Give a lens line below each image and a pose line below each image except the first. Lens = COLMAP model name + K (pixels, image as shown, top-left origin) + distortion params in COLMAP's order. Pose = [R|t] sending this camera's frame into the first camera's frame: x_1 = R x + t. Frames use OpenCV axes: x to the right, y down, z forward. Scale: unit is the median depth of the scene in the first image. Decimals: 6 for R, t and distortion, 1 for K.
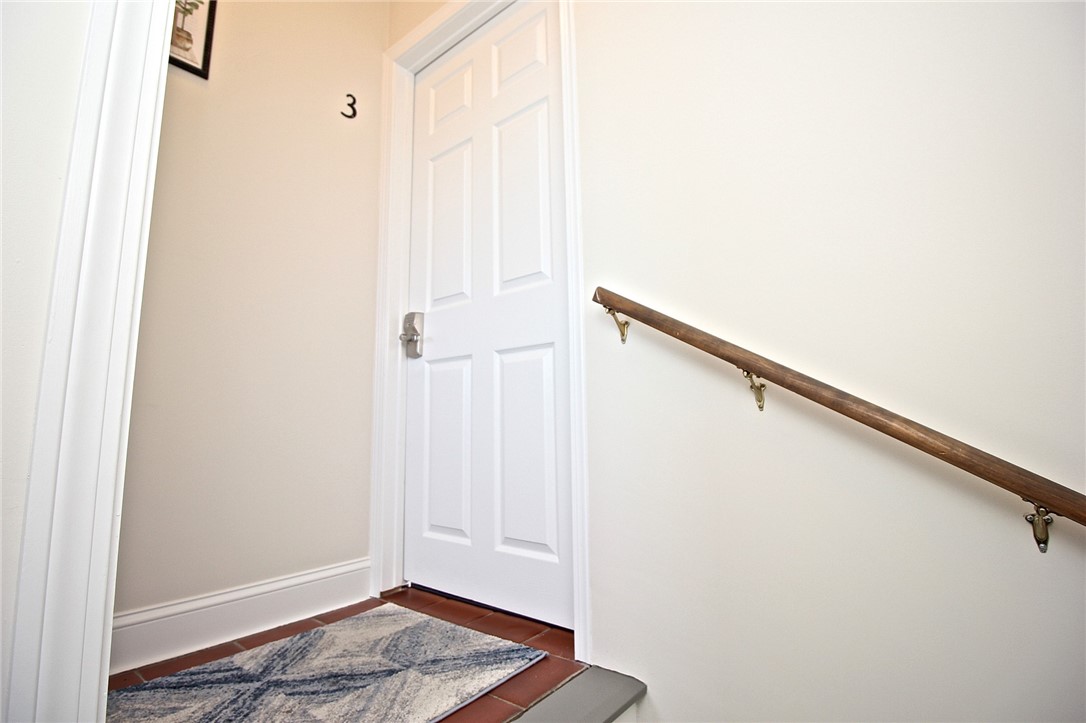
lens RADIAL K [[502.4, 0, 544.7], [0, 502.4, 348.4], [0, 0, 1]] dist [0.002238, -0.015725]
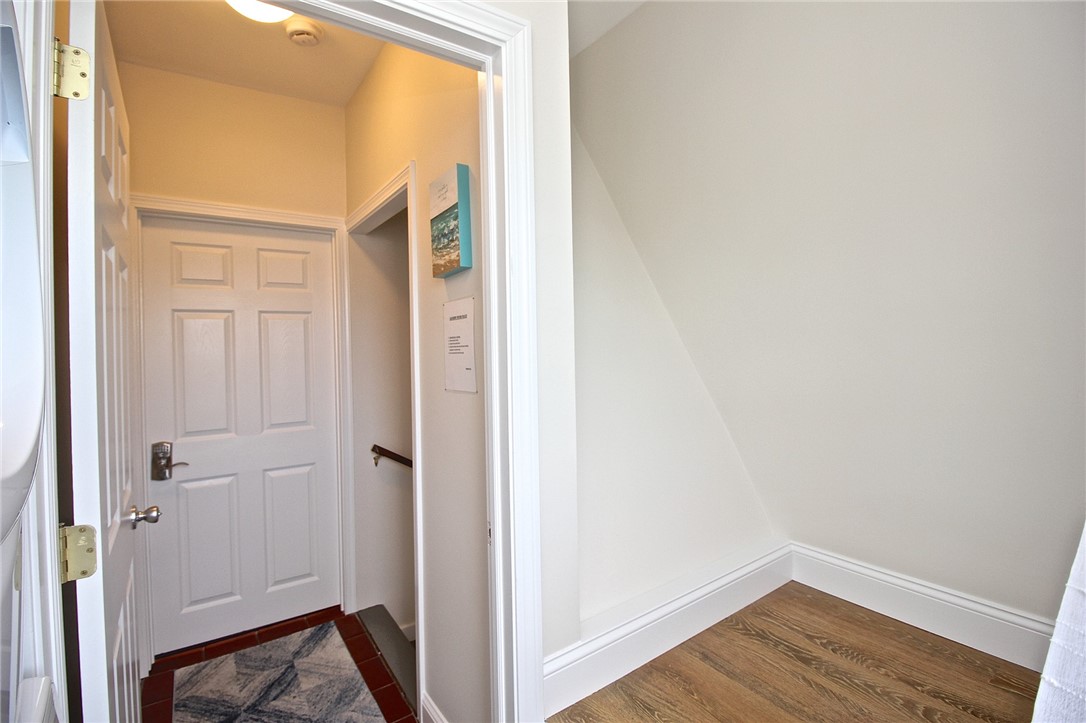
lens RADIAL K [[502.4, 0, 544.7], [0, 502.4, 348.4], [0, 0, 1]] dist [0.002238, -0.015725]
pose [[0.302553, 0.003886, 0.953125, -1.655828], [-0.120981, 0.992060, 0.034359, -0.661830], [-0.945423, -0.125705, 0.300620, -0.292074]]
